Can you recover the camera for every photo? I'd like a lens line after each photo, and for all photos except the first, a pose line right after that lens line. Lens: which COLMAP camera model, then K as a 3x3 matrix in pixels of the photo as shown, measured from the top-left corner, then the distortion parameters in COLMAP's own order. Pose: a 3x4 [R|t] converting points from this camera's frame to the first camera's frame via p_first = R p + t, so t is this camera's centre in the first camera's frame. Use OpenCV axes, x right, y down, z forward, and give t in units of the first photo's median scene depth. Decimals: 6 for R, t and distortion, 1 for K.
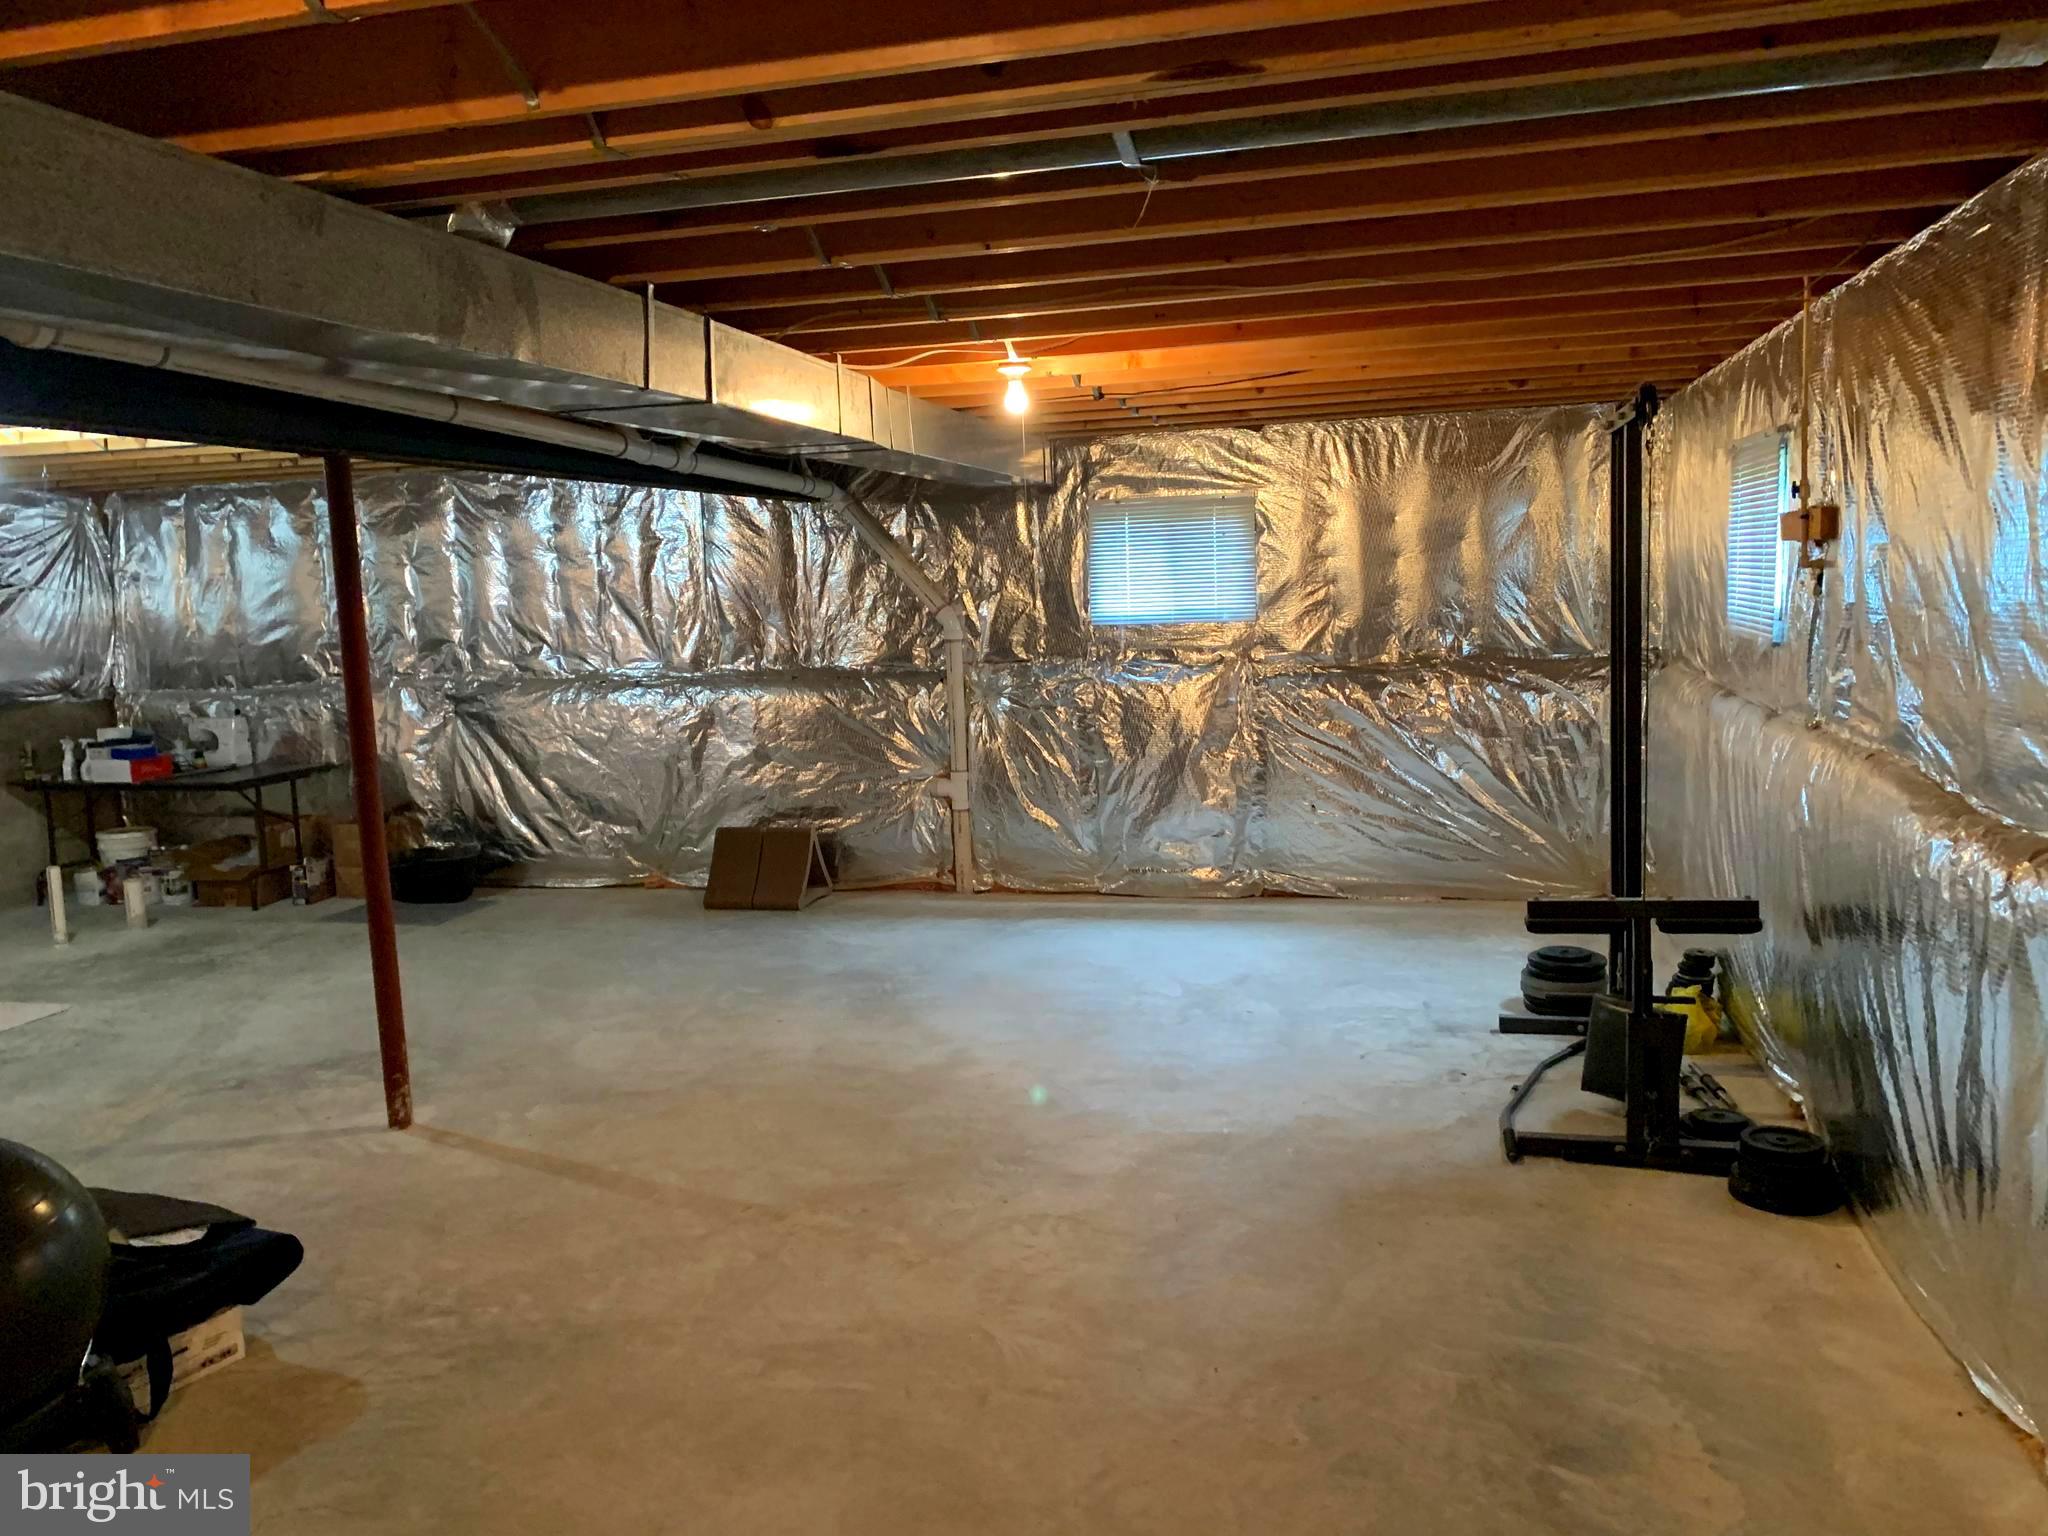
lens RADIAL K [[1574.4, 0, 1021.4], [0, 1574.4, 758.3], [0, 0, 1]] dist [0.050011, -0.051244]
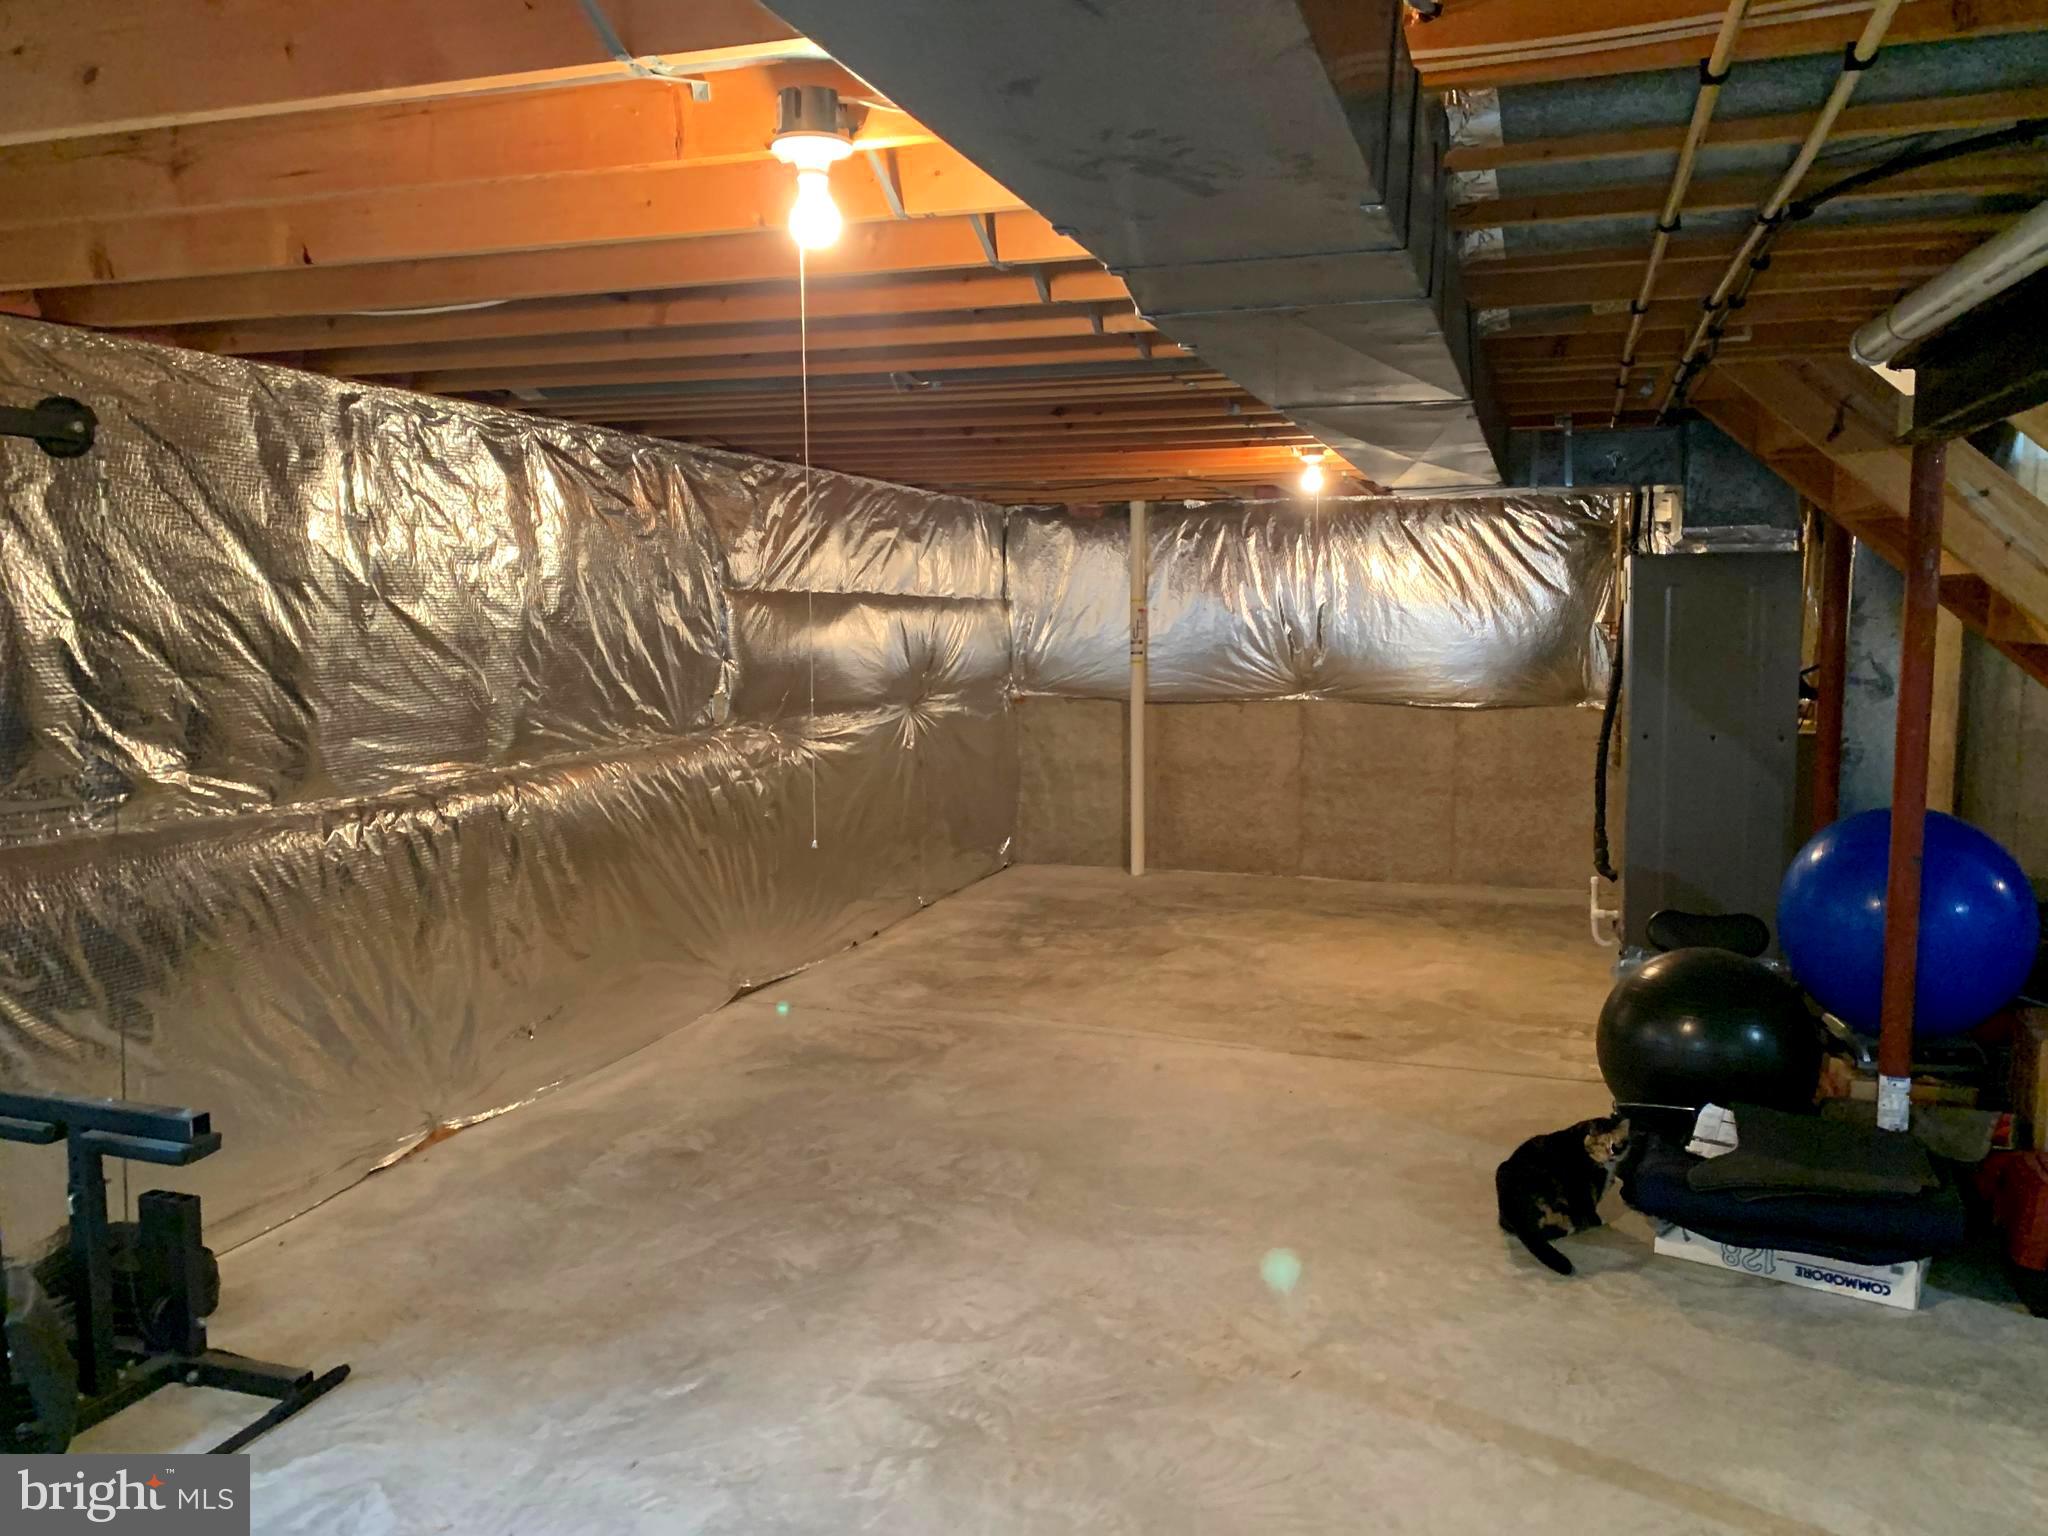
lens RADIAL K [[1574.4, 0, 1025.9], [0, 1574.4, 771.2], [0, 0, 1]] dist [0.050011, -0.051244]
pose [[-0.995842, 0.038153, 0.082726, -0.123844], [0.055706, 0.973552, 0.221571, -0.226406], [-0.072085, 0.225258, -0.971629, 1.890318]]
